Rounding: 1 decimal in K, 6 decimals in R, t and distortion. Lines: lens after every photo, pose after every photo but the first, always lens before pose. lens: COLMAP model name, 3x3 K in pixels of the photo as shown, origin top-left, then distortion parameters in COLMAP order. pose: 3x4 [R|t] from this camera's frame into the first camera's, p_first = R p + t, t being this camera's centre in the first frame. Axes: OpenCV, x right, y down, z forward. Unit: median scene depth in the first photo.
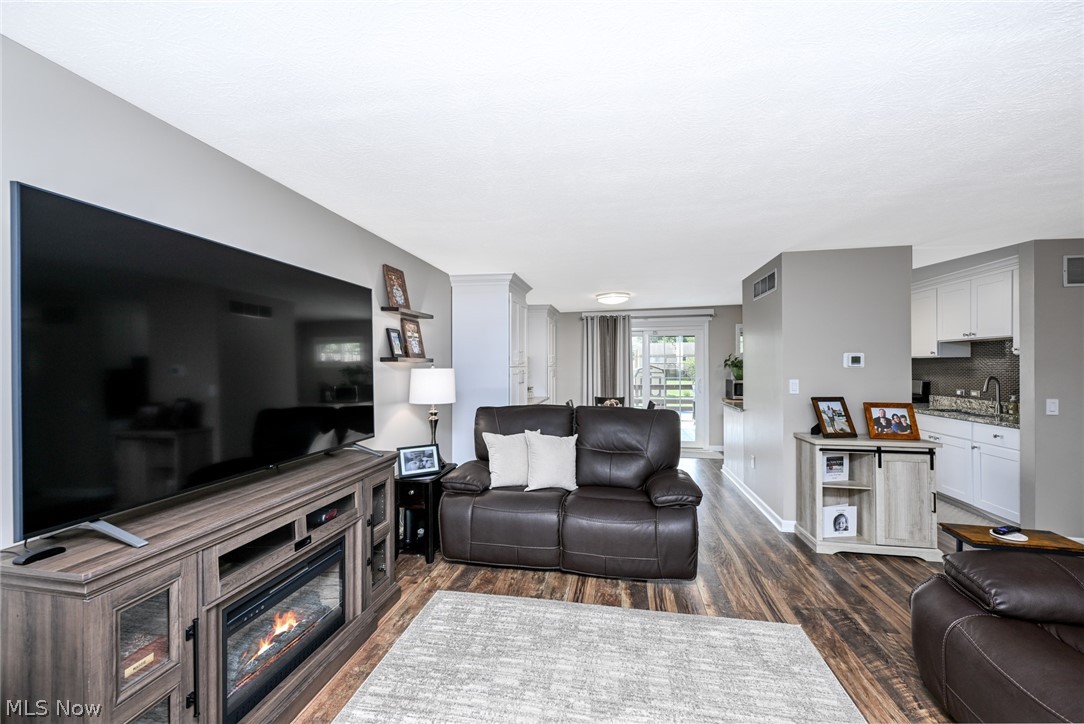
lens RADIAL K [[430.5, 0, 538.8], [0, 430.5, 365.8], [0, 0, 1]] dist [-0.003372, 0.001210]
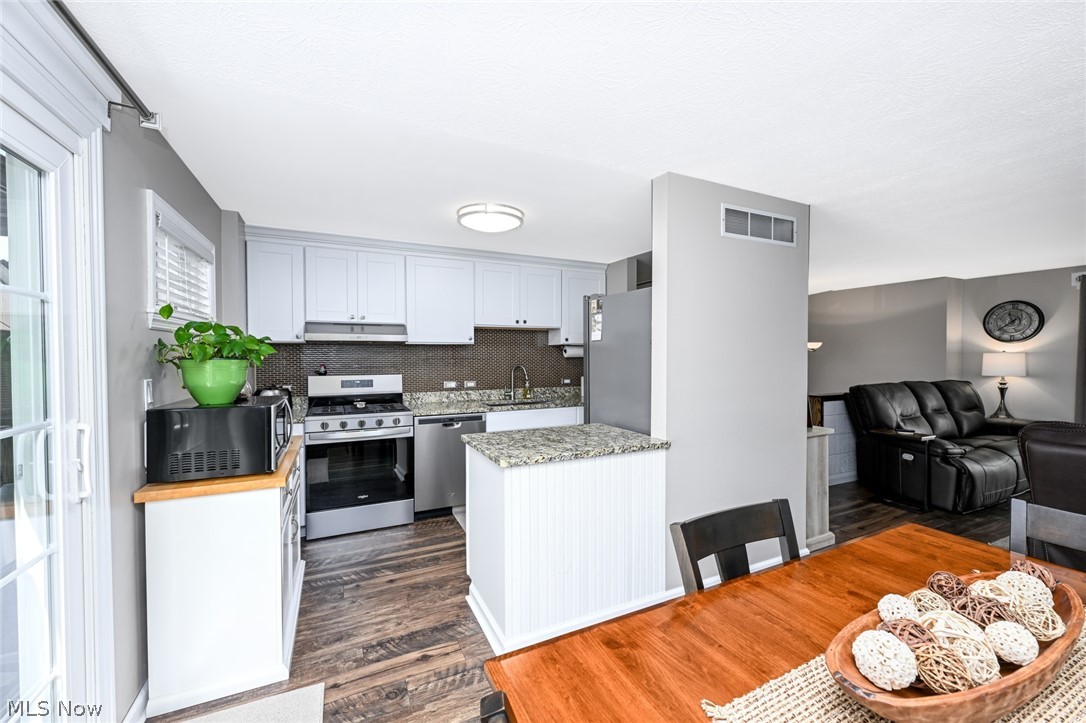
lens RADIAL K [[423.3, 0, 558.8], [0, 423.3, 360.5], [0, 0, 1]] dist [-0.002037, -0.000072]
pose [[-0.587531, -0.010243, 0.809137, 0.221857], [0.004948, 0.999856, 0.016251, -0.001389], [-0.809187, 0.013551, -0.587395, 1.911871]]
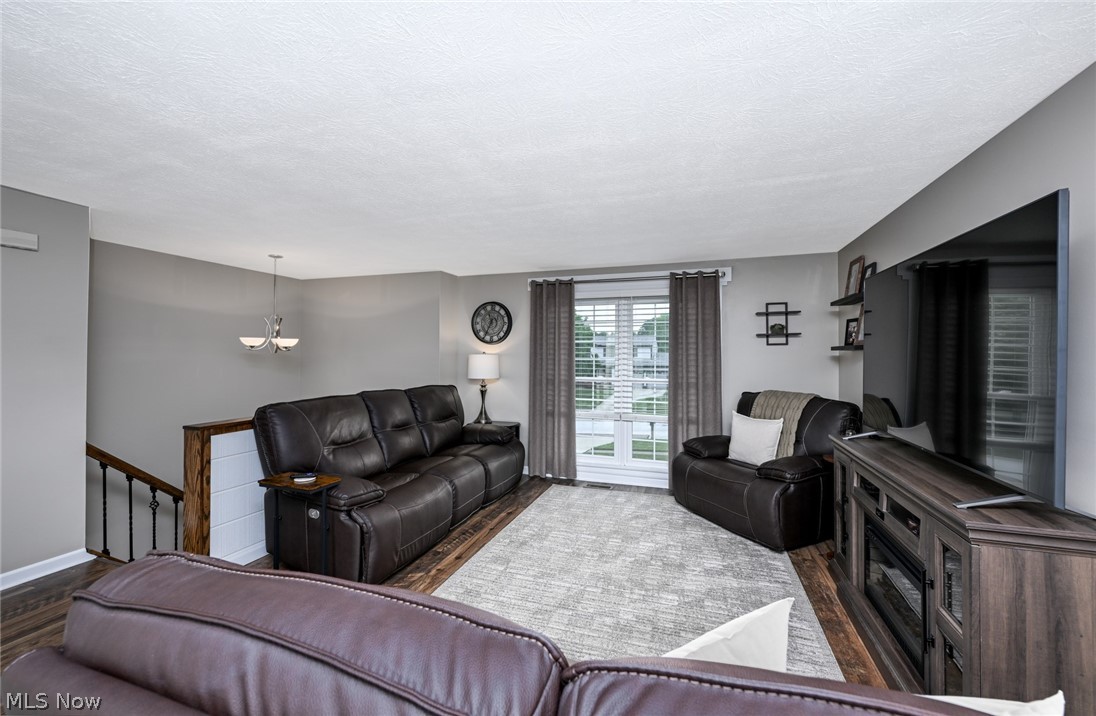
lens RADIAL K [[437.8, 0, 547.7], [0, 437.8, 347.8], [0, 0, 1]] dist [0.003829, 0.000047]
pose [[-0.988745, 0.001358, 0.149606, 0.067528], [-0.000521, 0.999921, -0.012520, -0.000866], [-0.149611, -0.012458, -0.988666, 1.198510]]
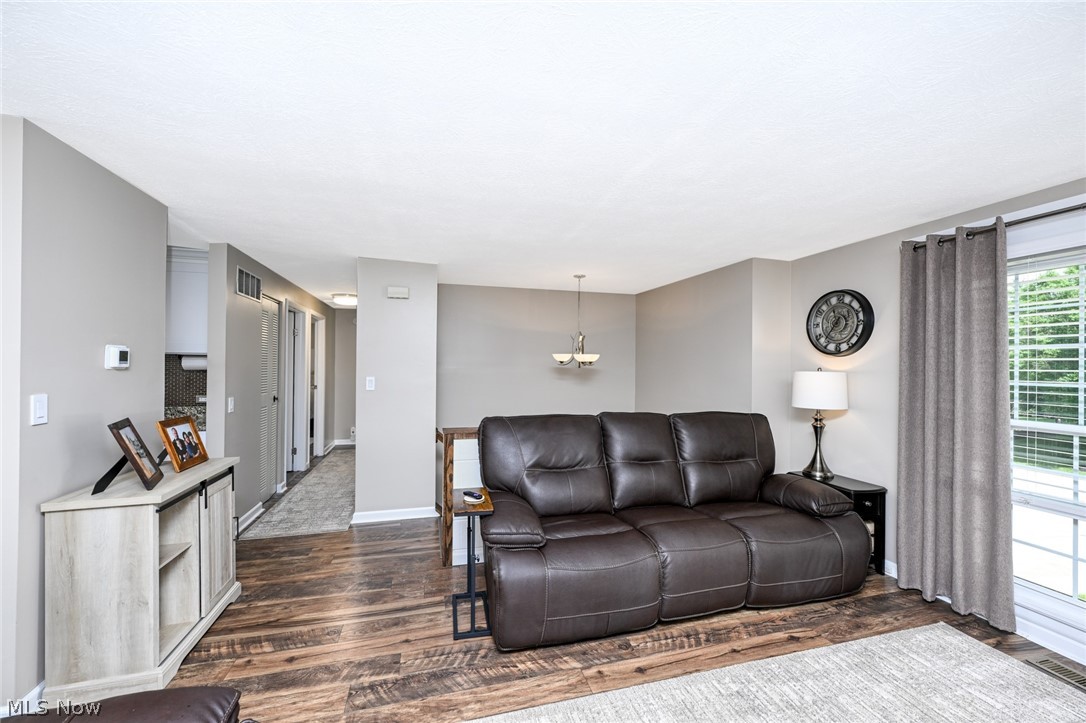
lens RADIAL K [[431.3, 0, 543.0], [0, 431.3, 362.3], [0, 0, 1]] dist [-0.003372, 0.001210]
pose [[-0.436068, 0.005902, 0.899894, -0.093891], [-0.007619, 0.999918, -0.010250, -0.003384], [-0.899881, -0.011326, -0.435988, 0.737062]]
